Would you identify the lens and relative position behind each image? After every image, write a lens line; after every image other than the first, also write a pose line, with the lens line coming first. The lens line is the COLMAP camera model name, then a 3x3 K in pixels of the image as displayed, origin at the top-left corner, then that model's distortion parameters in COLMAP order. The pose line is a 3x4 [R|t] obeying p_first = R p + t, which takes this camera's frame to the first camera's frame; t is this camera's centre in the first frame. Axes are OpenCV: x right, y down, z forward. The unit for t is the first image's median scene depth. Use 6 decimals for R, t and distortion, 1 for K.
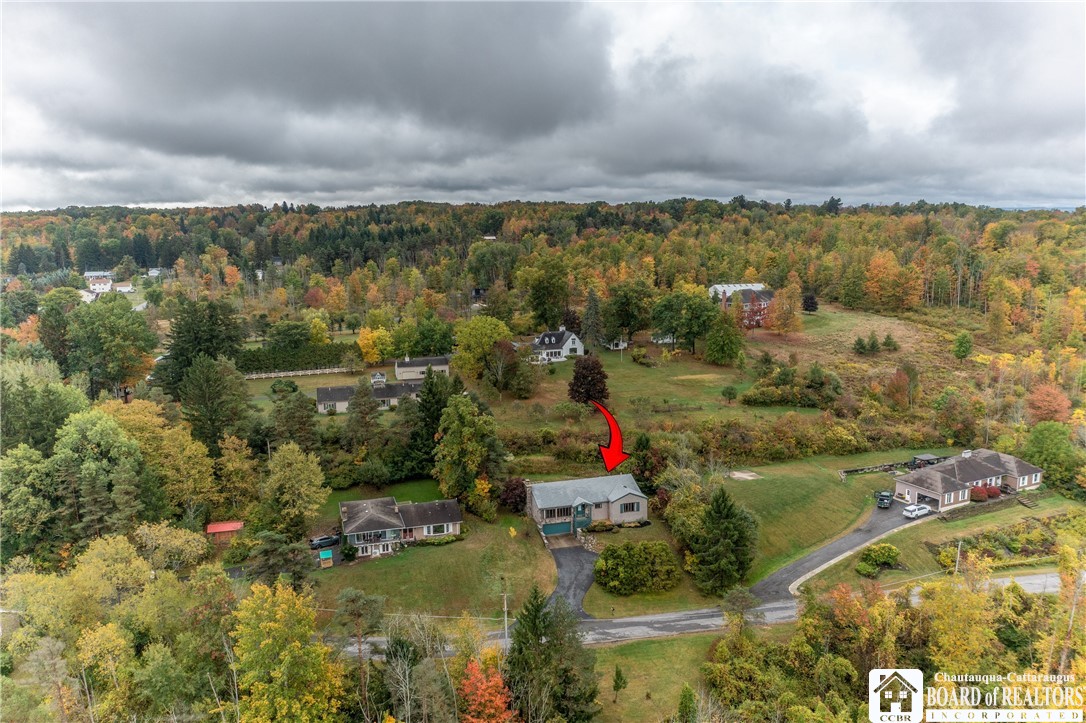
lens RADIAL K [[865.7, 0, 540.8], [0, 865.7, 363.2], [0, 0, 1]] dist [-0.005009, -0.028049]
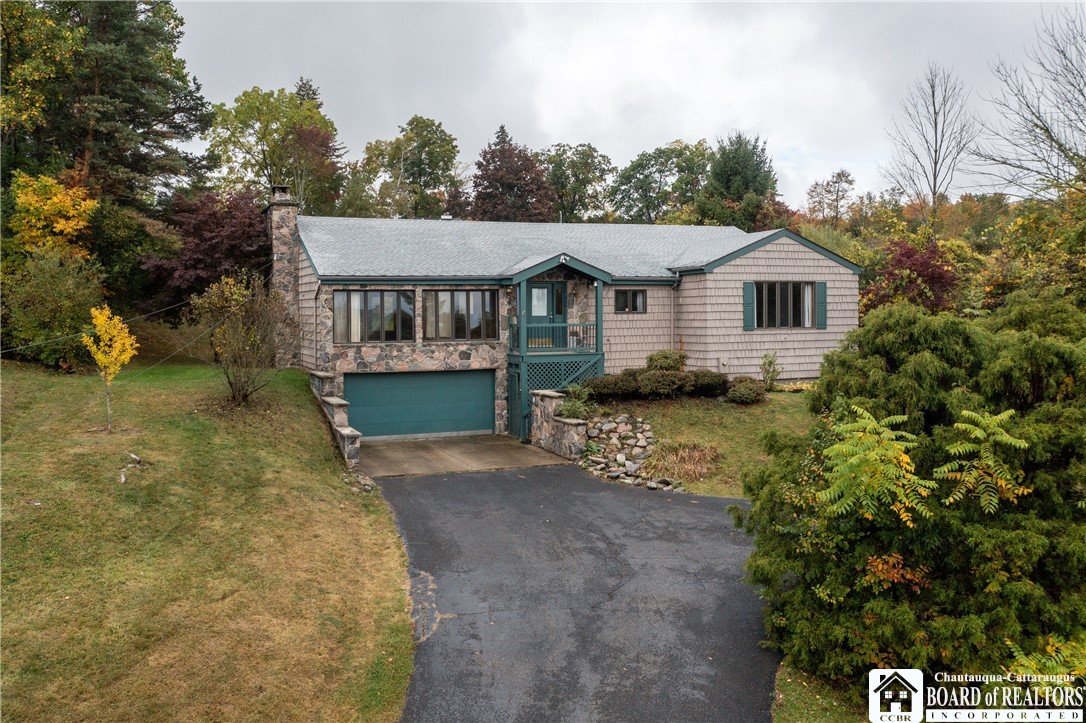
lens RADIAL K [[942.9, 0, 493.7], [0, 942.9, 302.8], [0, 0, 1]] dist [-0.008978, 0.004912]
pose [[0.997055, 0.005959, 0.076460, 0.018293], [0.007502, 0.984618, -0.174560, 0.204987], [-0.076324, 0.174619, 0.981673, 0.793097]]
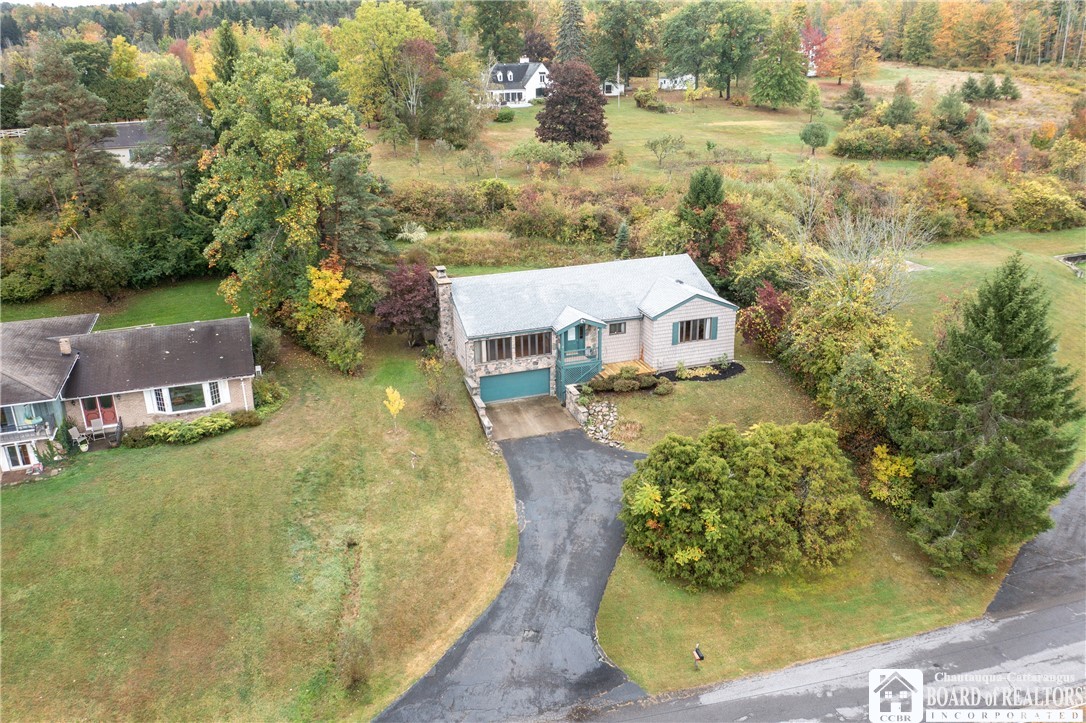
lens RADIAL K [[865.7, 0, 541.4], [0, 865.7, 353.8], [0, 0, 1]] dist [-0.005009, -0.028049]
pose [[0.999043, -0.017896, 0.039905, 0.014668], [0.010354, 0.983288, 0.181763, 0.103439], [-0.042491, -0.181176, 0.982532, 0.605432]]
